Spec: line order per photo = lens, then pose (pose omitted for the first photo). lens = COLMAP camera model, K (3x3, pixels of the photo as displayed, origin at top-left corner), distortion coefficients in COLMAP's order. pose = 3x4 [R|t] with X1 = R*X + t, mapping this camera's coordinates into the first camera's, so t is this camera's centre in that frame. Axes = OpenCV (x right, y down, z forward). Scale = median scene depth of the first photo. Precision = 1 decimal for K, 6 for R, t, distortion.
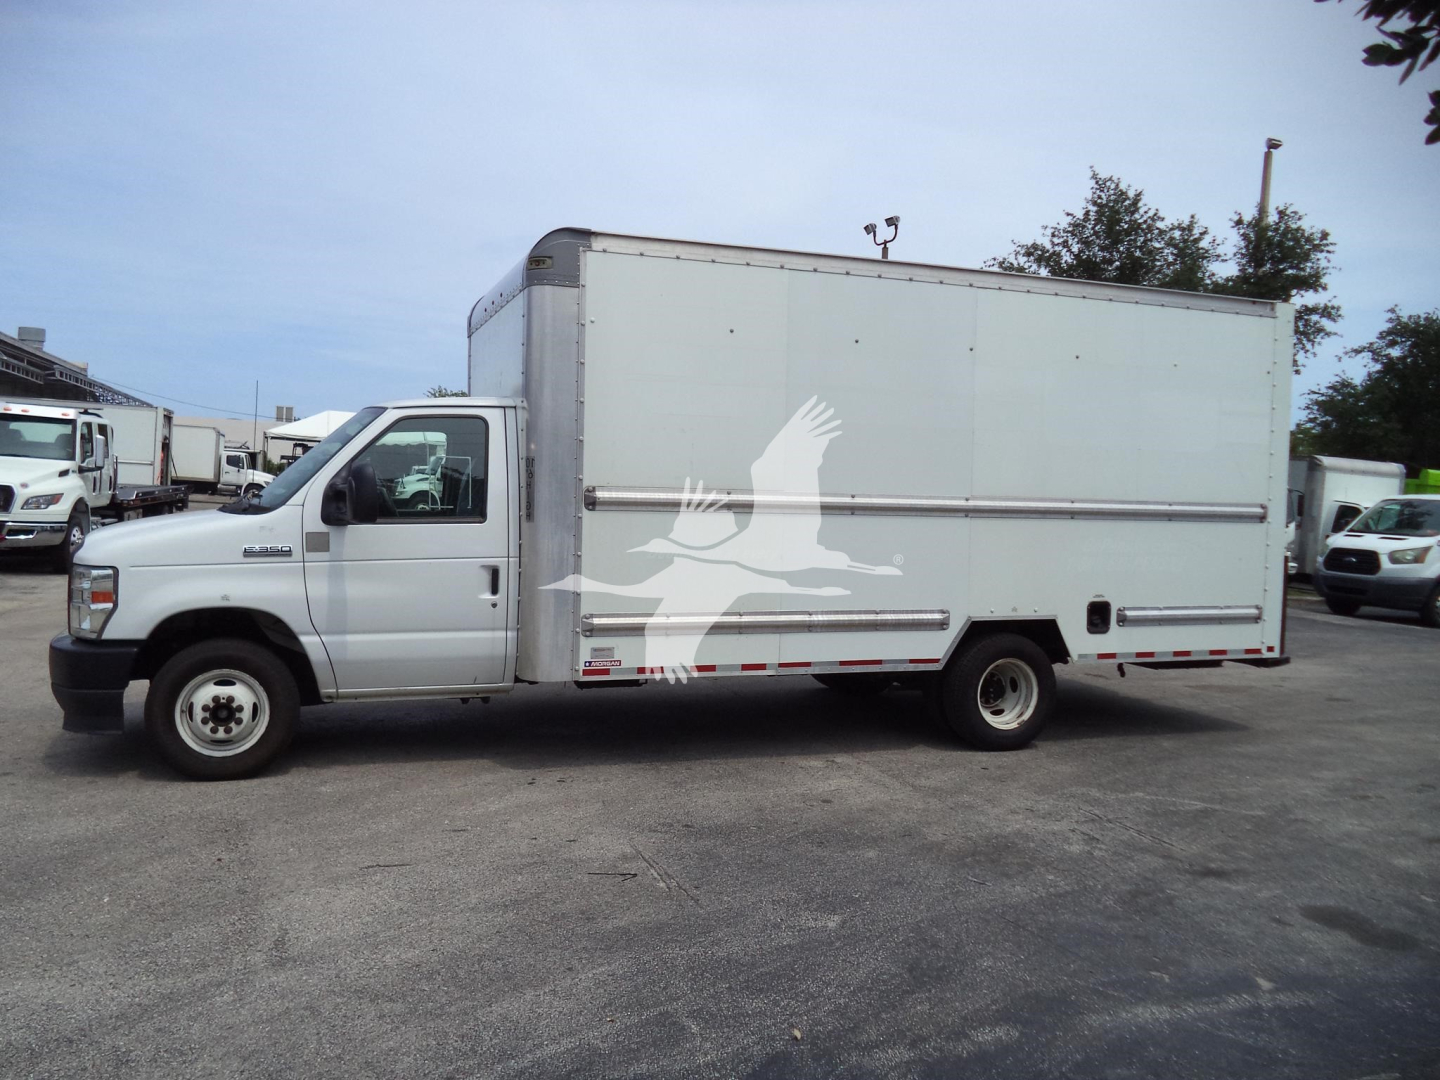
lens RADIAL K [[1159.2, 0, 731.0], [0, 1159.2, 536.0], [0, 0, 1]] dist [-0.016821, -0.011901]
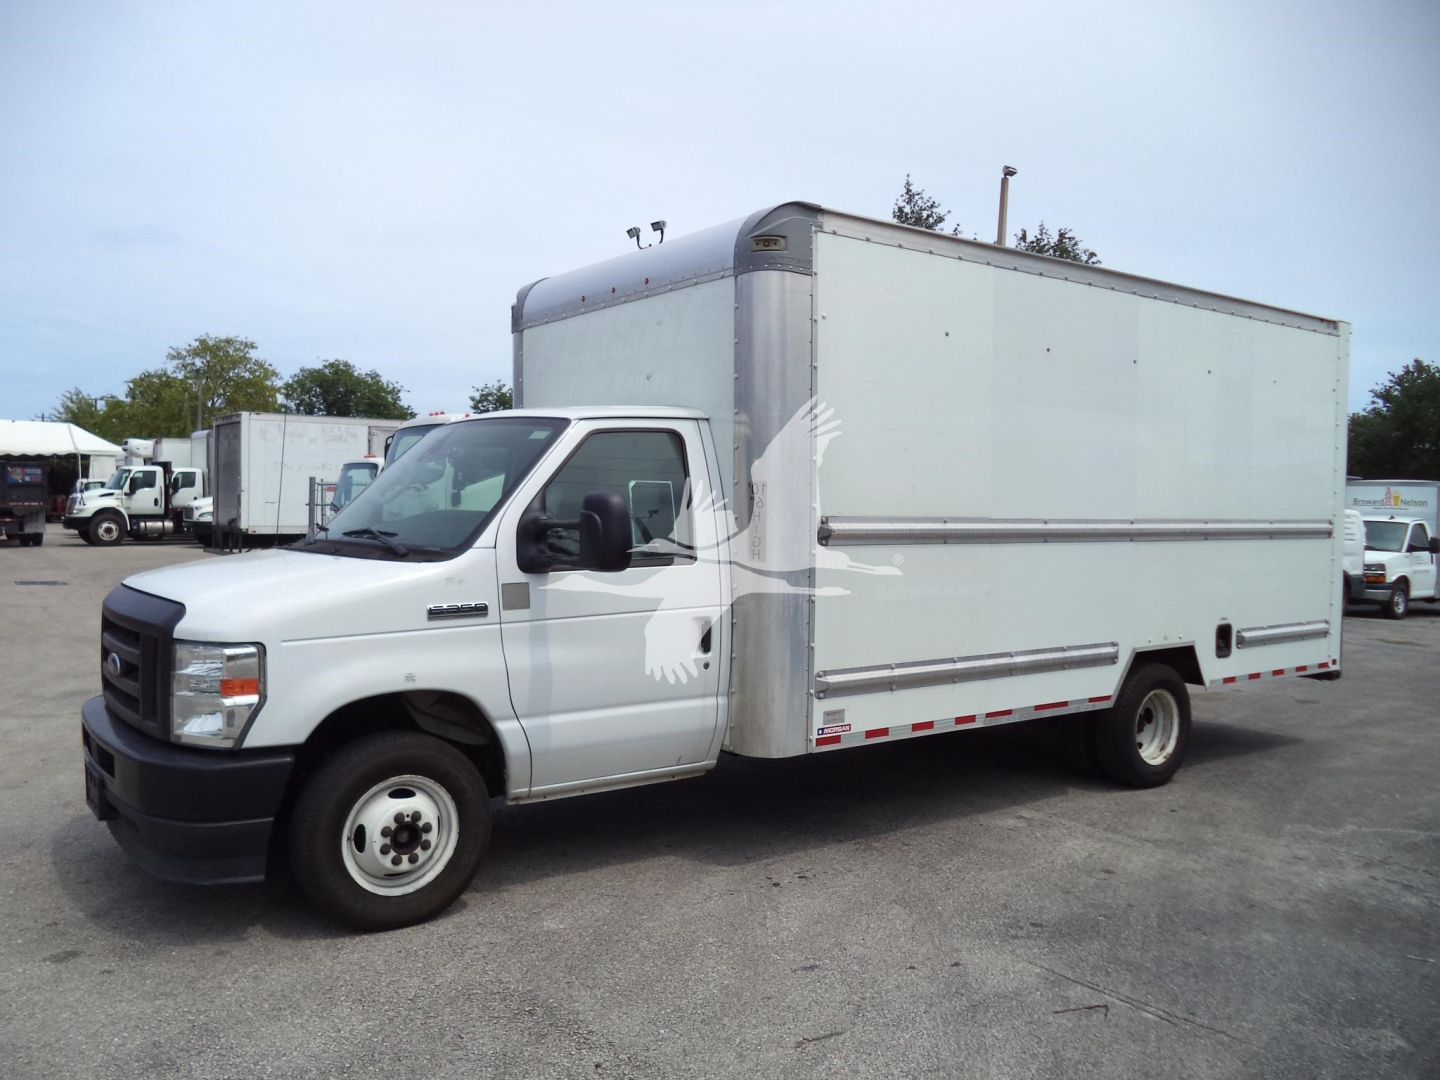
lens RADIAL K [[1159.2, 0, 718.5], [0, 1159.2, 530.6], [0, 0, 1]] dist [-0.016821, -0.011901]
pose [[0.961450, -0.018192, 0.274376, -0.419487], [0.020829, 0.999761, -0.006699, -0.028718], [-0.274188, 0.012156, 0.961599, 0.225111]]
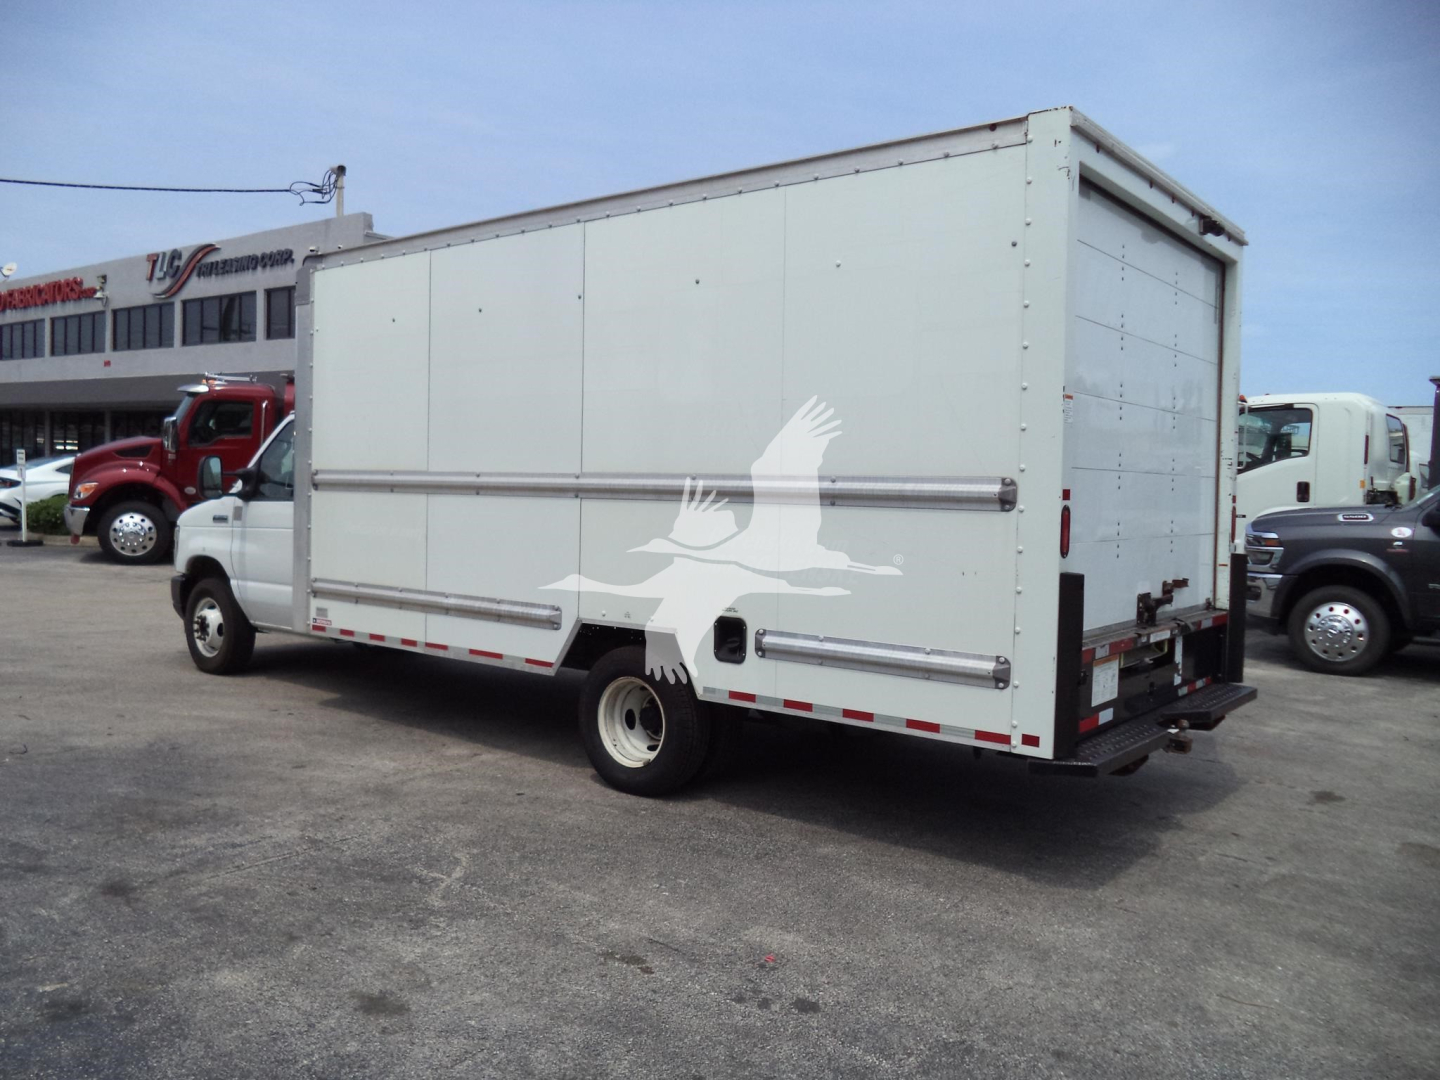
lens RADIAL K [[1159.2, 0, 713.0], [0, 1159.2, 541.1], [0, 0, 1]] dist [-0.016821, -0.011901]
pose [[0.510601, 0.025918, -0.859427, 1.105989], [-0.038172, 0.999243, 0.007457, 0.005499], [0.858970, 0.028998, 0.511204, 0.746973]]
